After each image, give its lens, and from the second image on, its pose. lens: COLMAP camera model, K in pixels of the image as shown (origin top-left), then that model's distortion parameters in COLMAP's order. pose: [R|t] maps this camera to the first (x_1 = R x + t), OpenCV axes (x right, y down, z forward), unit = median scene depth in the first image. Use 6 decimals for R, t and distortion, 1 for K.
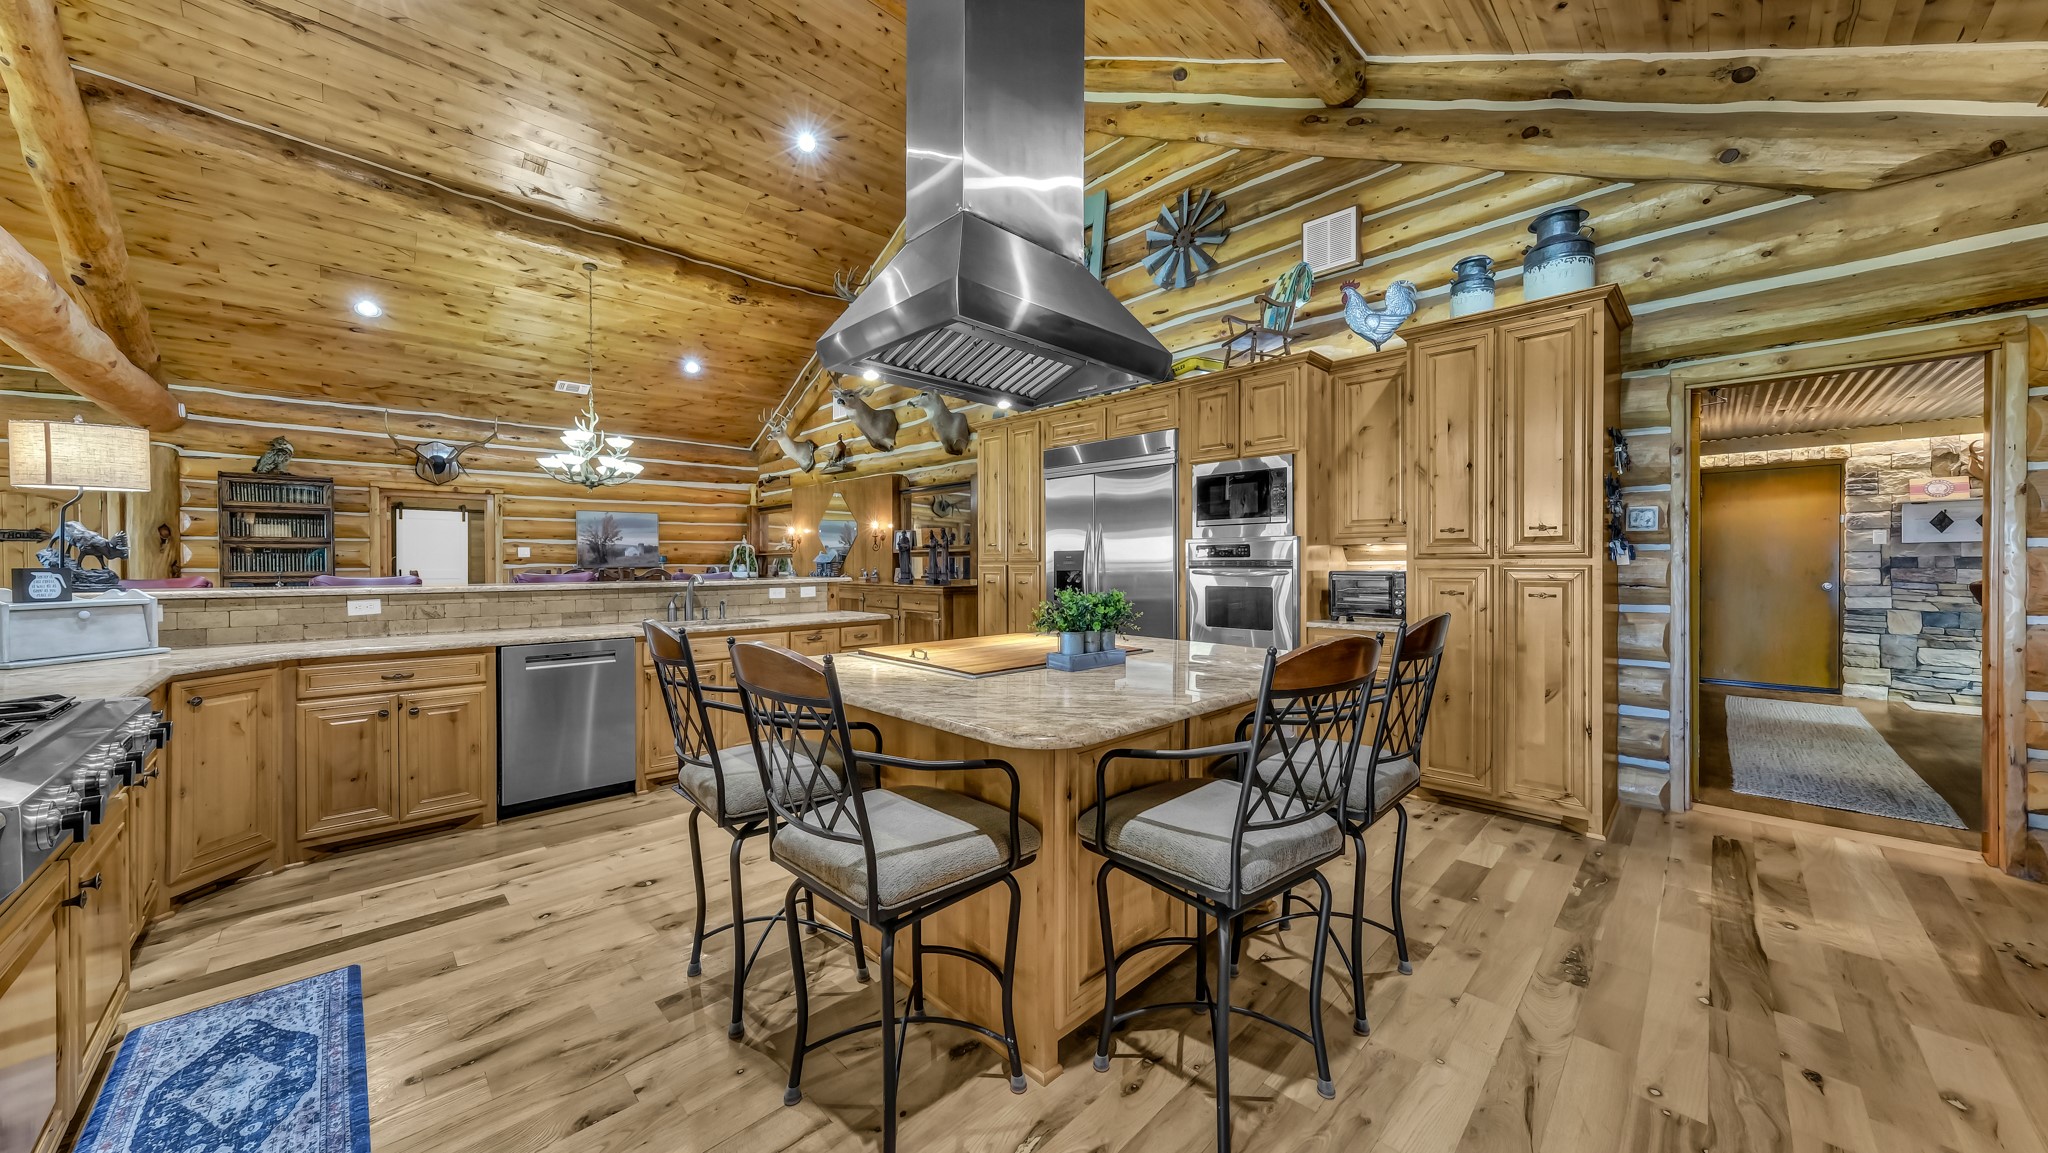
lens RADIAL K [[689.3, 0, 1026.1], [0, 689.3, 569.8], [0, 0, 1]] dist [0.008538, 0.000090]
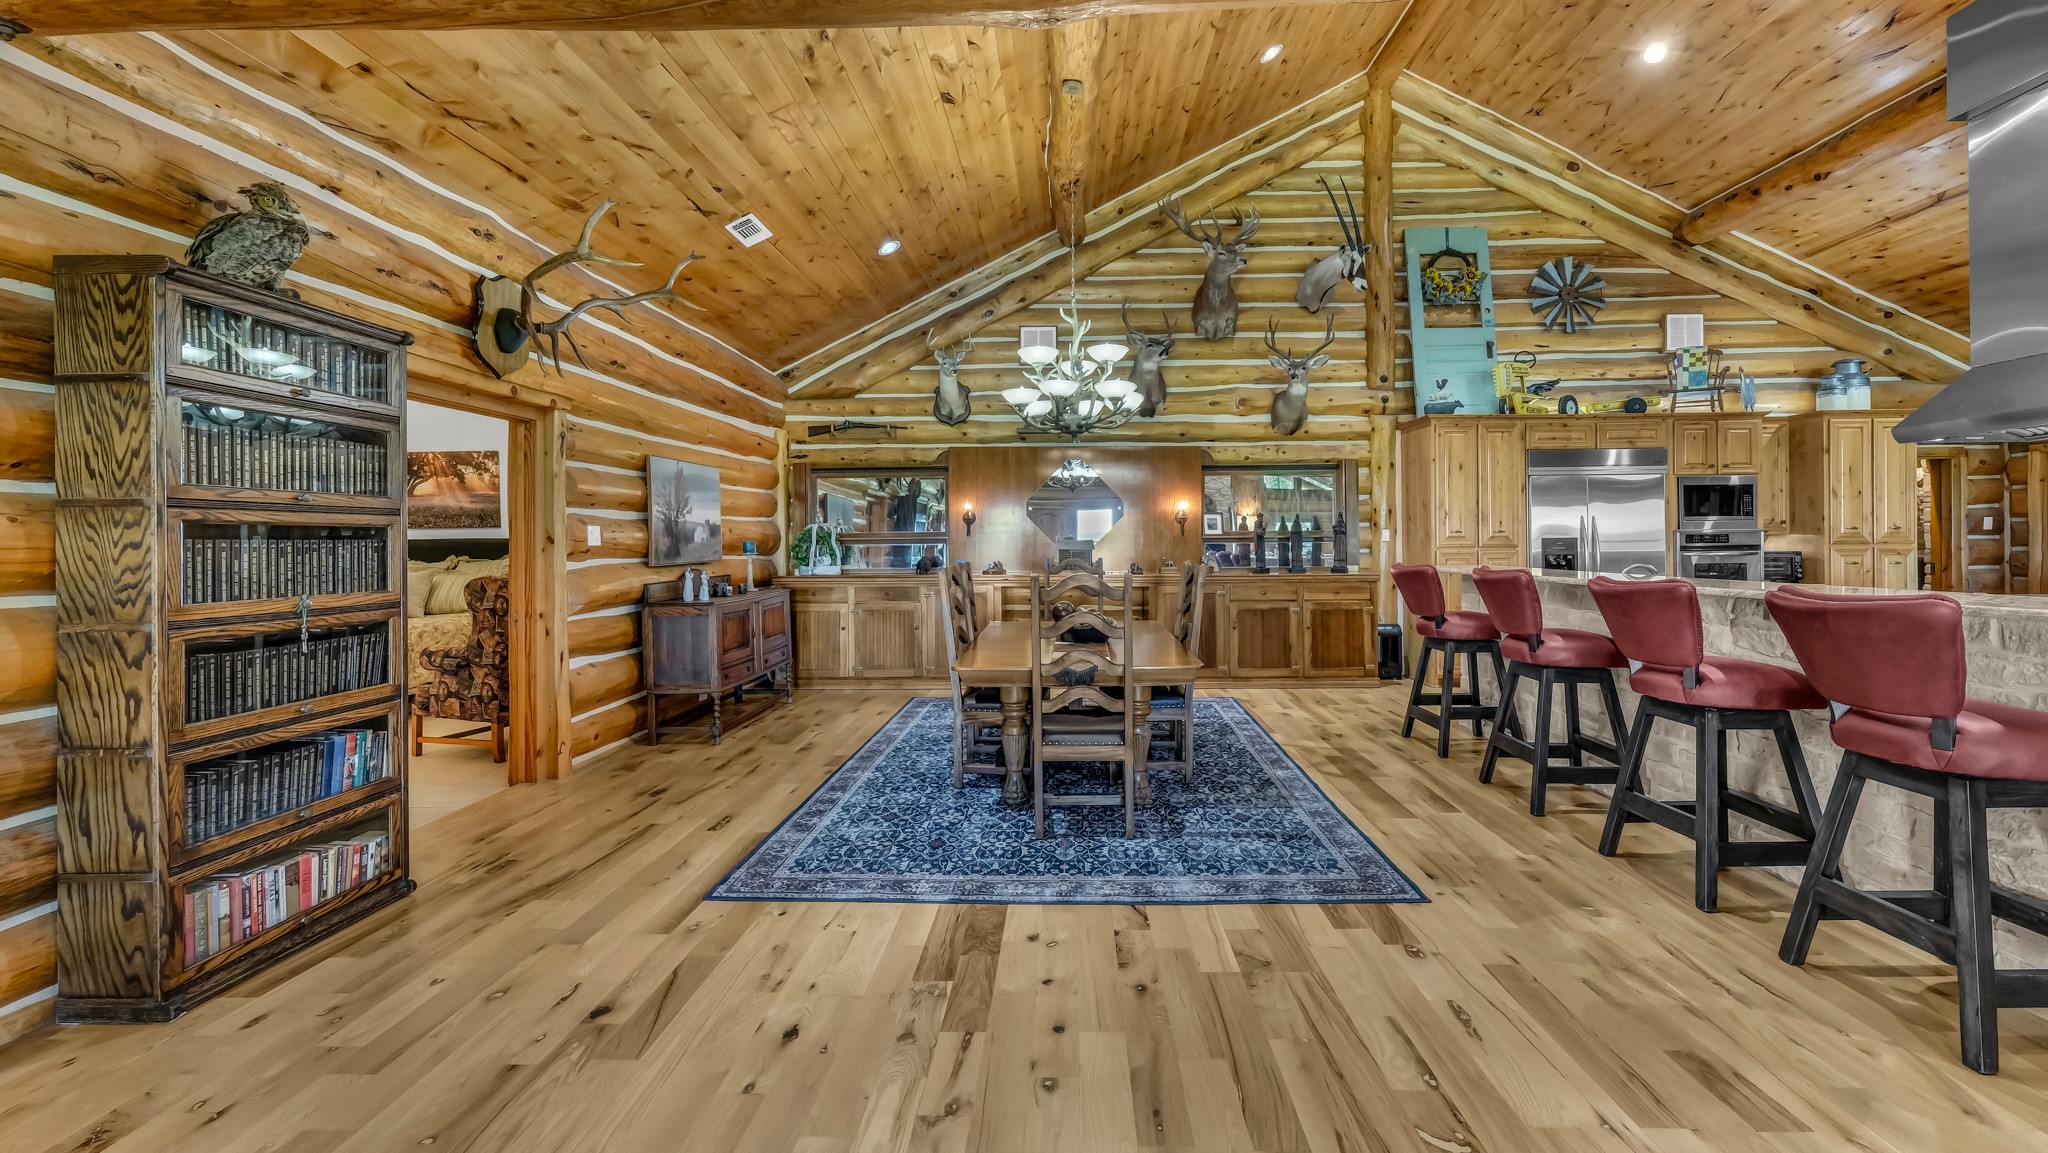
lens RADIAL K [[769.7, 0, 1053.7], [0, 769.7, 540.6], [0, 0, 1]] dist [-0.000875, 0.001304]
pose [[0.721302, -0.001626, 0.692619, -1.502744], [0.013292, 0.999846, -0.011496, -0.019121], [-0.692493, 0.017498, 0.721212, 0.656994]]
